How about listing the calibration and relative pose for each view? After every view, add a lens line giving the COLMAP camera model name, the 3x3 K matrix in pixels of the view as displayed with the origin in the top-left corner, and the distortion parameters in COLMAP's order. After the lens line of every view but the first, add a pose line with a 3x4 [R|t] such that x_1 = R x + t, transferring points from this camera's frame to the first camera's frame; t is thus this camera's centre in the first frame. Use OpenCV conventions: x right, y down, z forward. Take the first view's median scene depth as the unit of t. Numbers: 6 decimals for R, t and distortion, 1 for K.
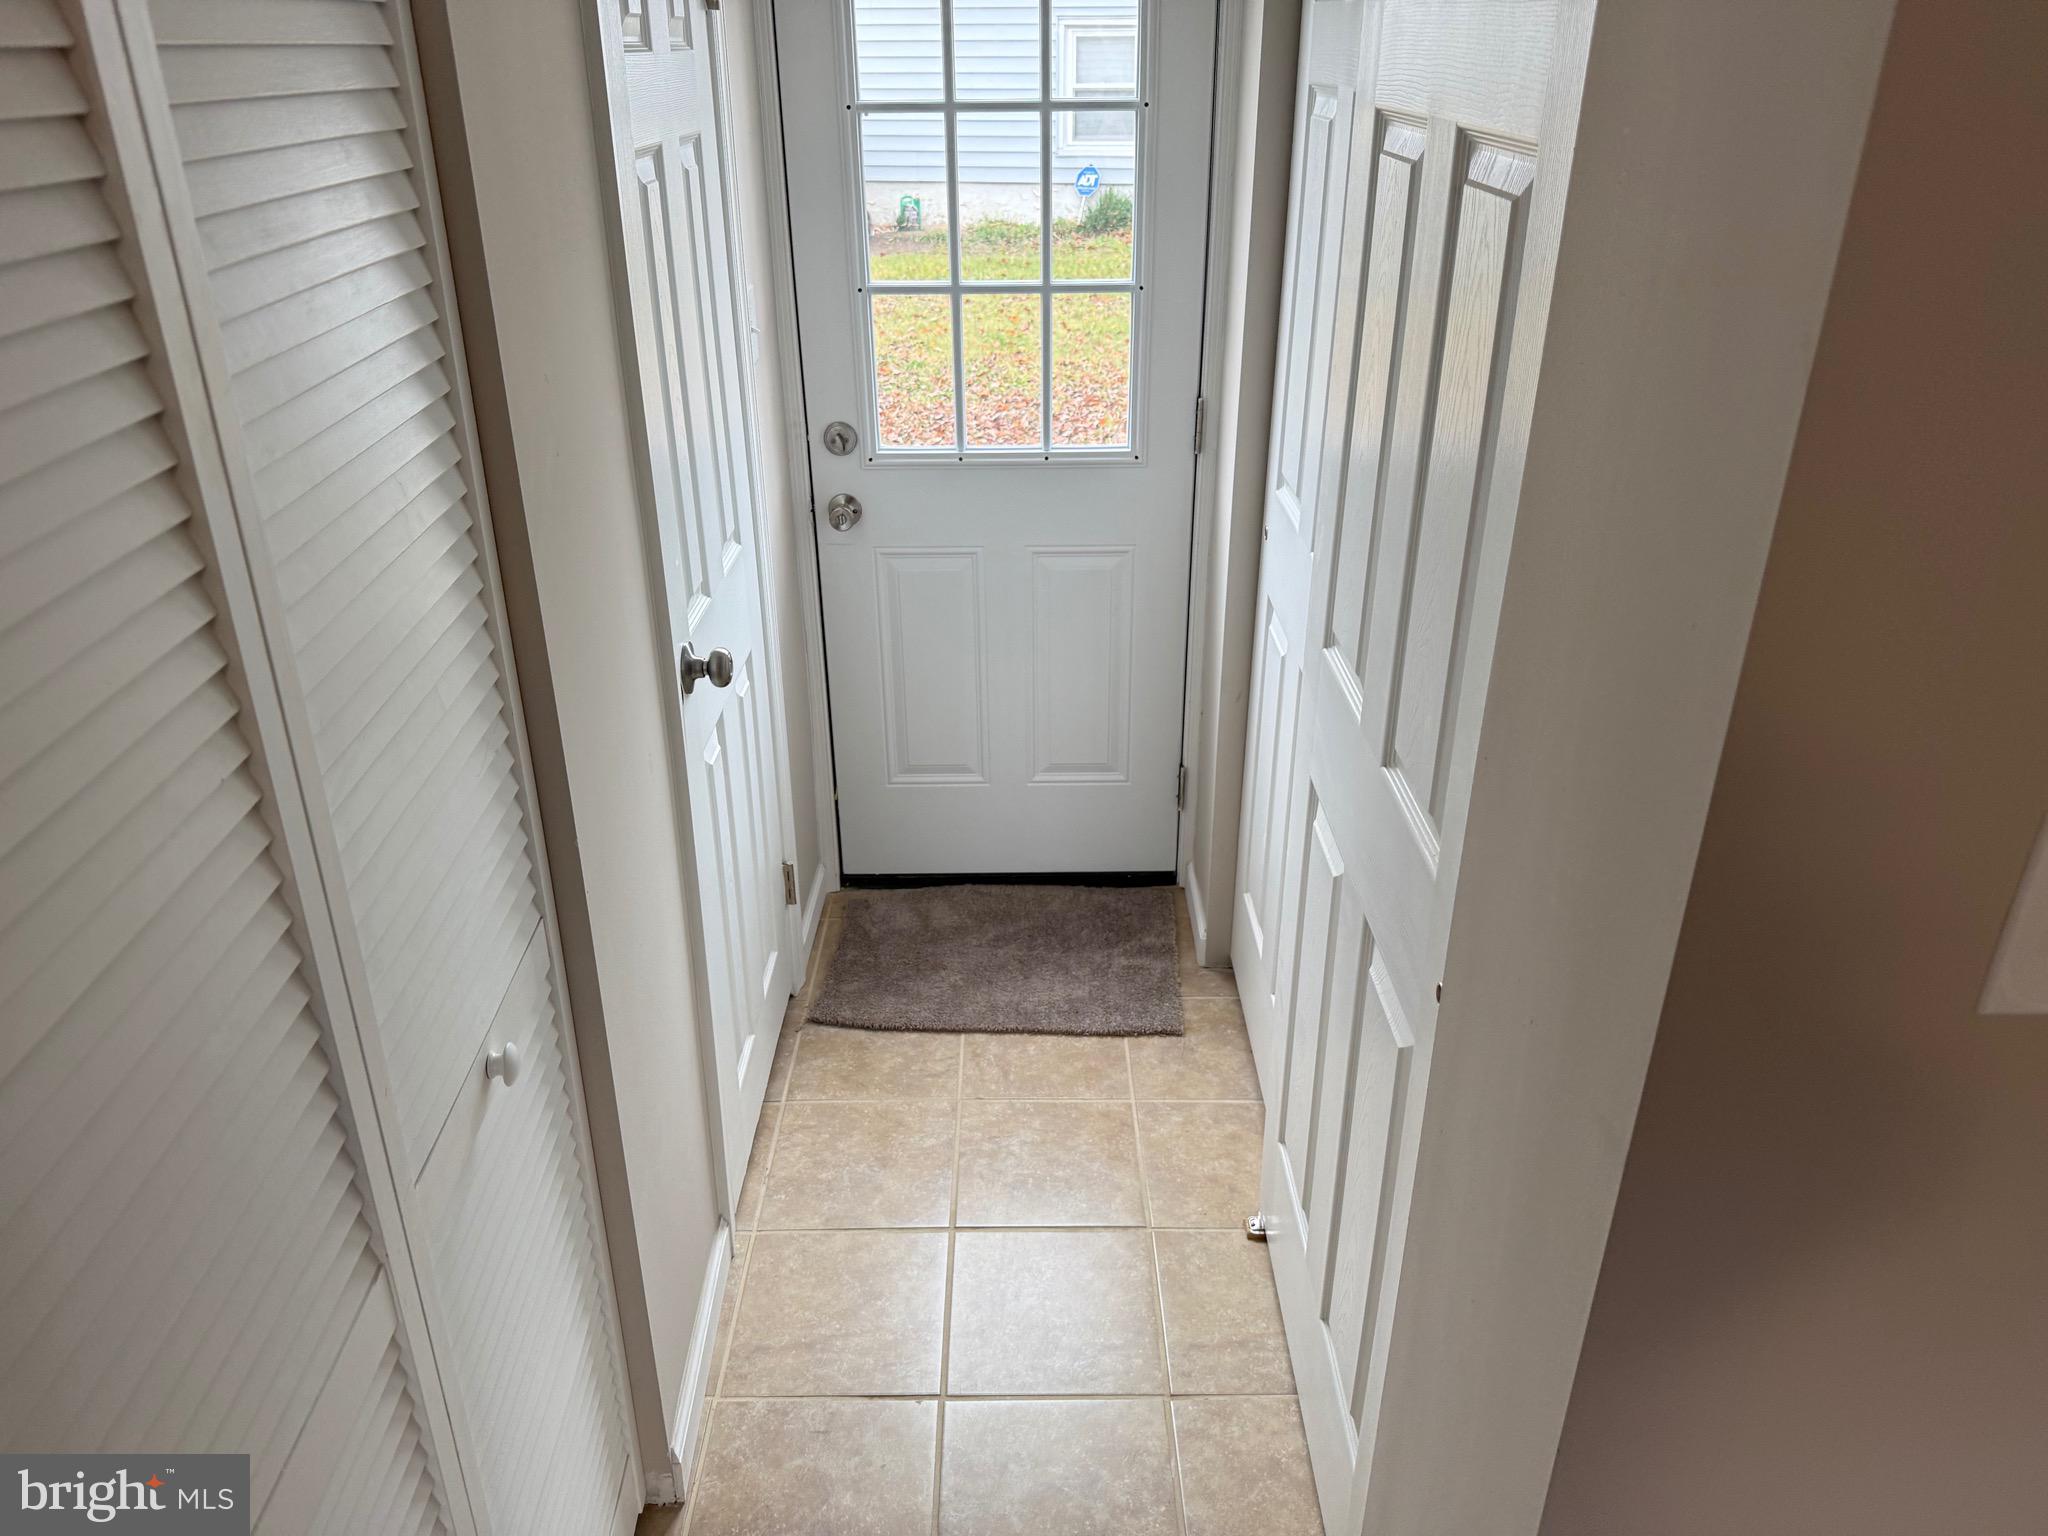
lens RADIAL K [[1426.3, 0, 1031.6], [0, 1426.3, 772.7], [0, 0, 1]] dist [0.097337, -0.144018]
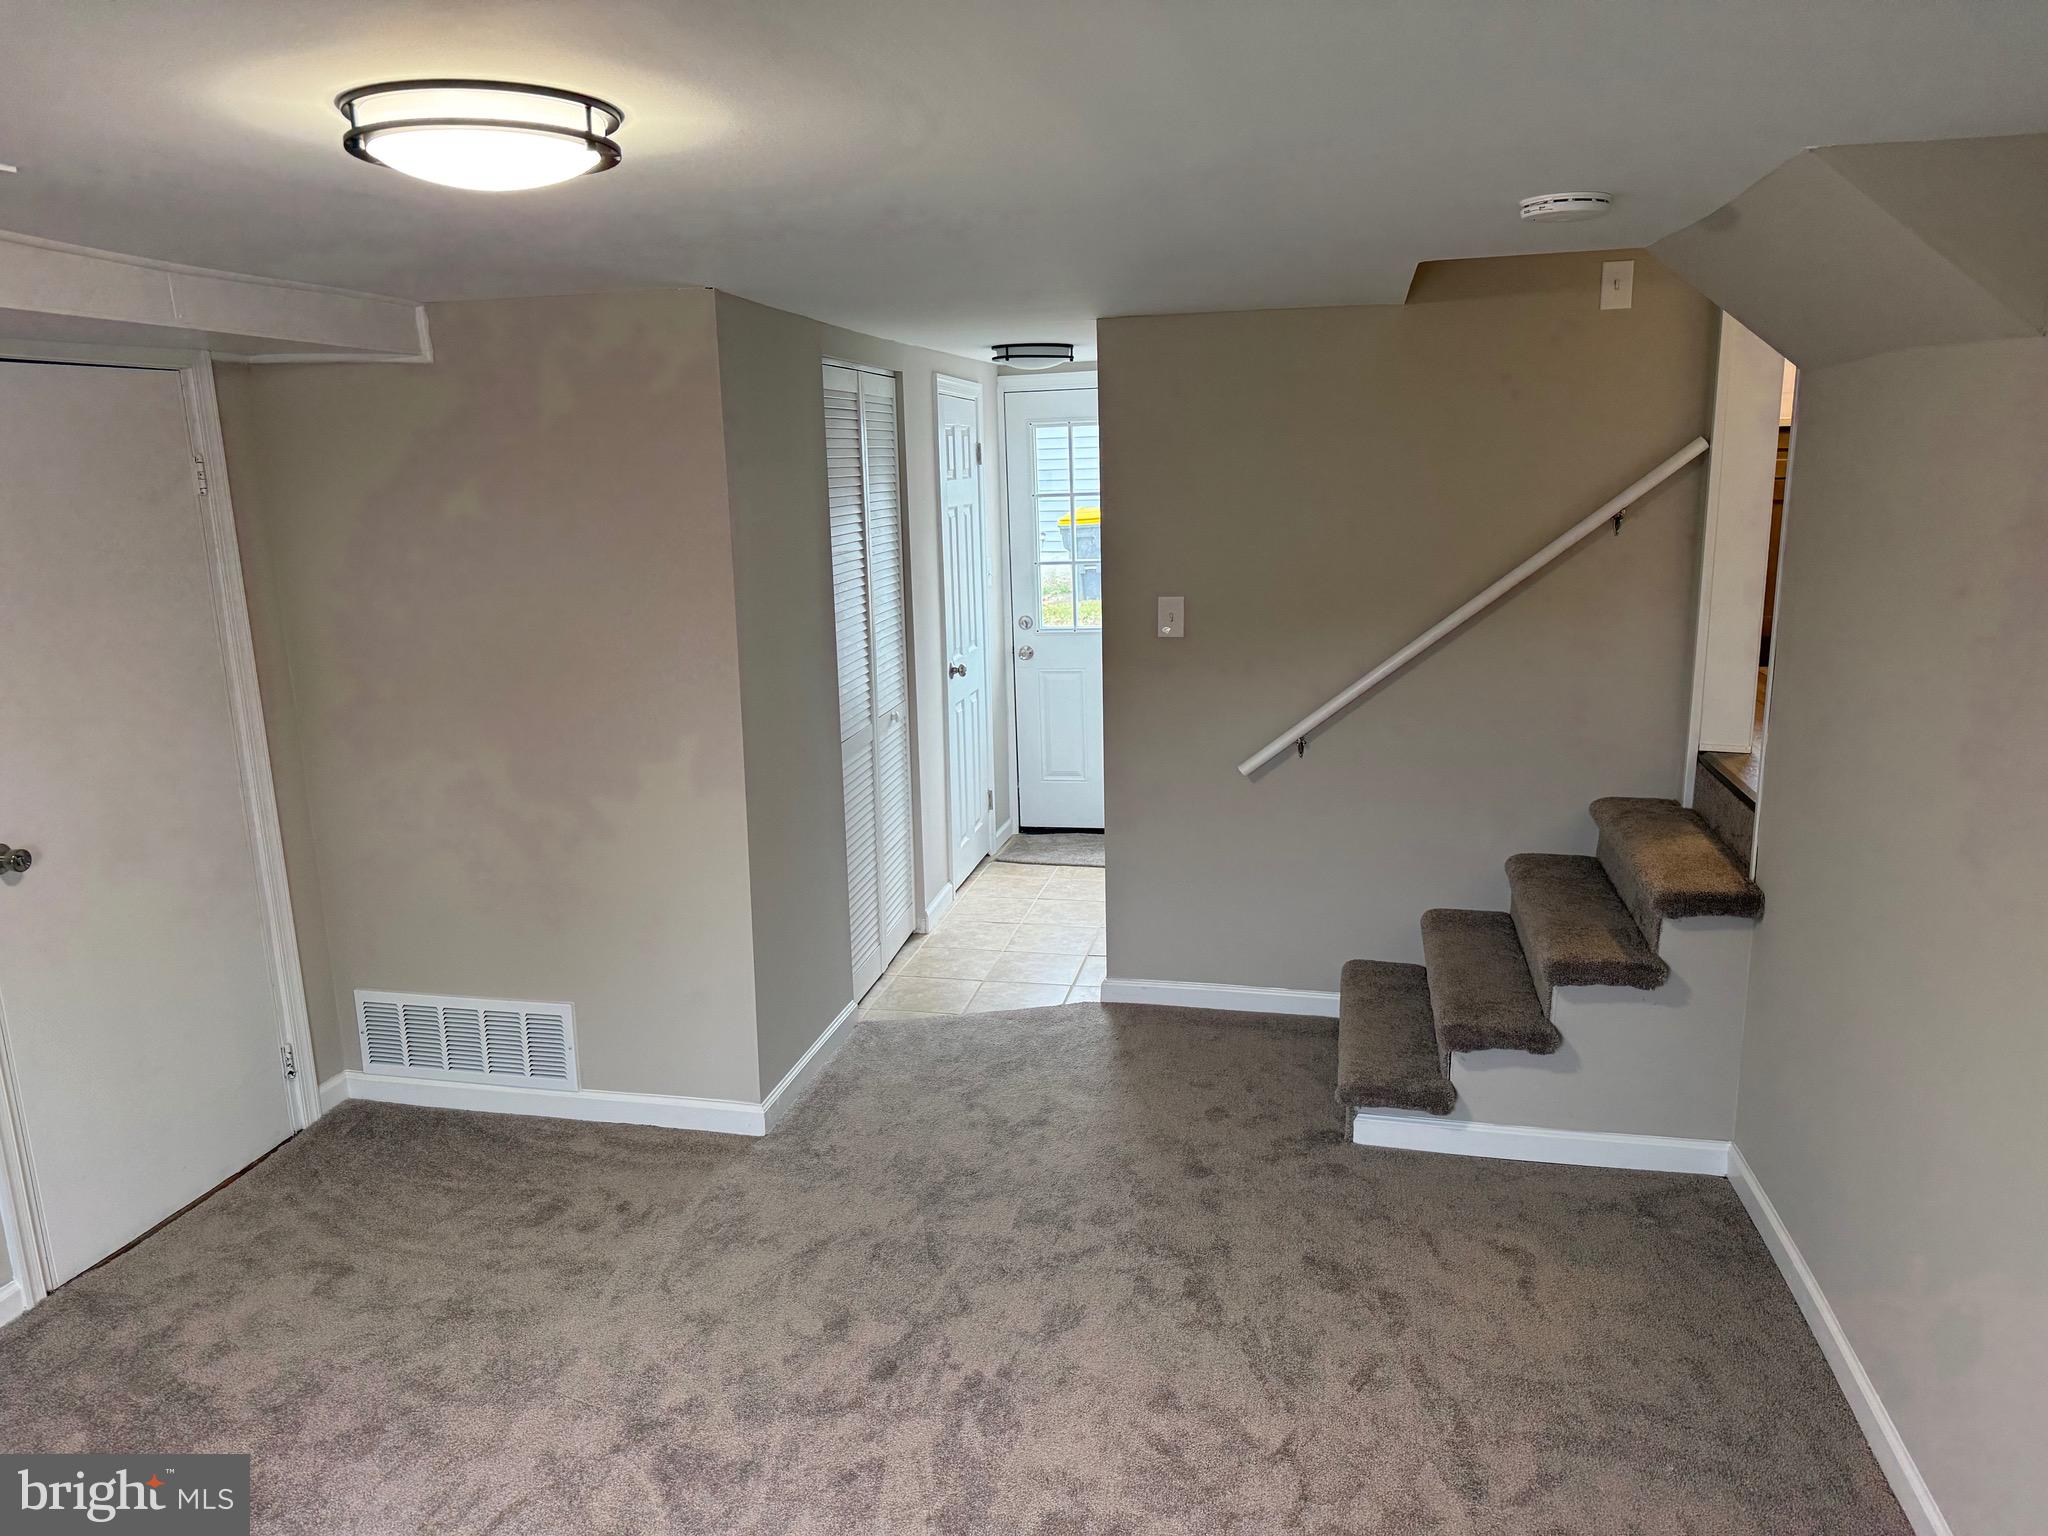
lens RADIAL K [[1426.3, 0, 1031.6], [0, 1426.3, 772.7], [0, 0, 1]] dist [0.097337, -0.144018]
pose [[0.978392, 0.016725, -0.206083, 0.413928], [-0.066835, 0.968796, -0.238677, 0.642366], [0.195660, 0.247293, 0.948980, -1.329944]]
